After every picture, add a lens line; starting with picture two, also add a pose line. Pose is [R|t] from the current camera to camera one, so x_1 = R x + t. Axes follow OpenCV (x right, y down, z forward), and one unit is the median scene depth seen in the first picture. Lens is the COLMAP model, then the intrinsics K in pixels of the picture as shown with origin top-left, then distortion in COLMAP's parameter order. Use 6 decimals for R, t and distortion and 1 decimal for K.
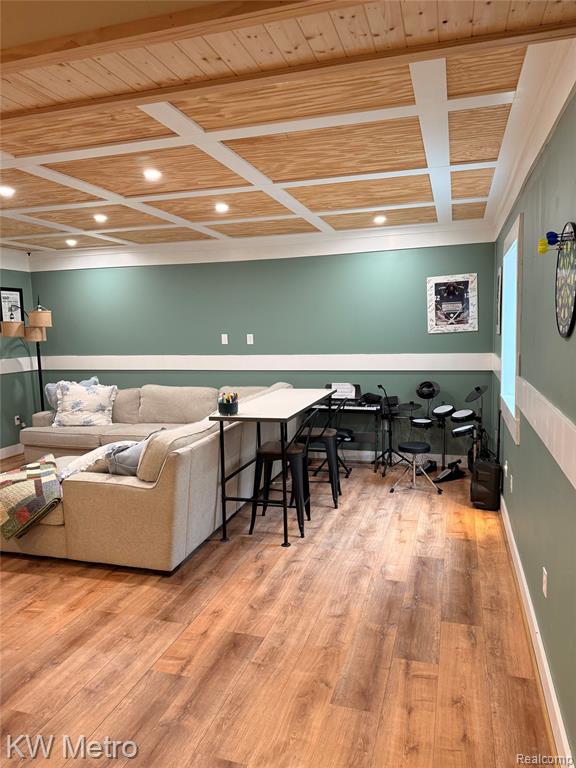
lens RADIAL K [[541.5, 0, 288.3], [0, 541.5, 385.5], [0, 0, 1]] dist [0.010446, -0.000330]
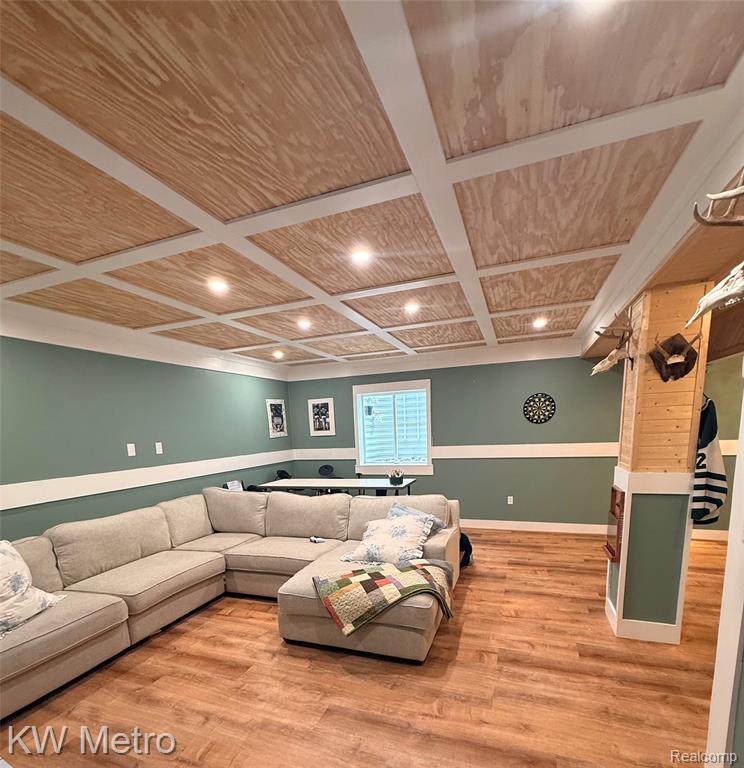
lens RADIAL K [[394.8, 0, 374.9], [0, 394.8, 495.3], [0, 0, 1]] dist [-0.000591, -0.000170]
pose [[0.056376, -0.144560, 0.987889, -0.799401], [0.155511, 0.978658, 0.134335, -0.045874], [-0.986224, 0.146054, 0.077653, 0.674539]]
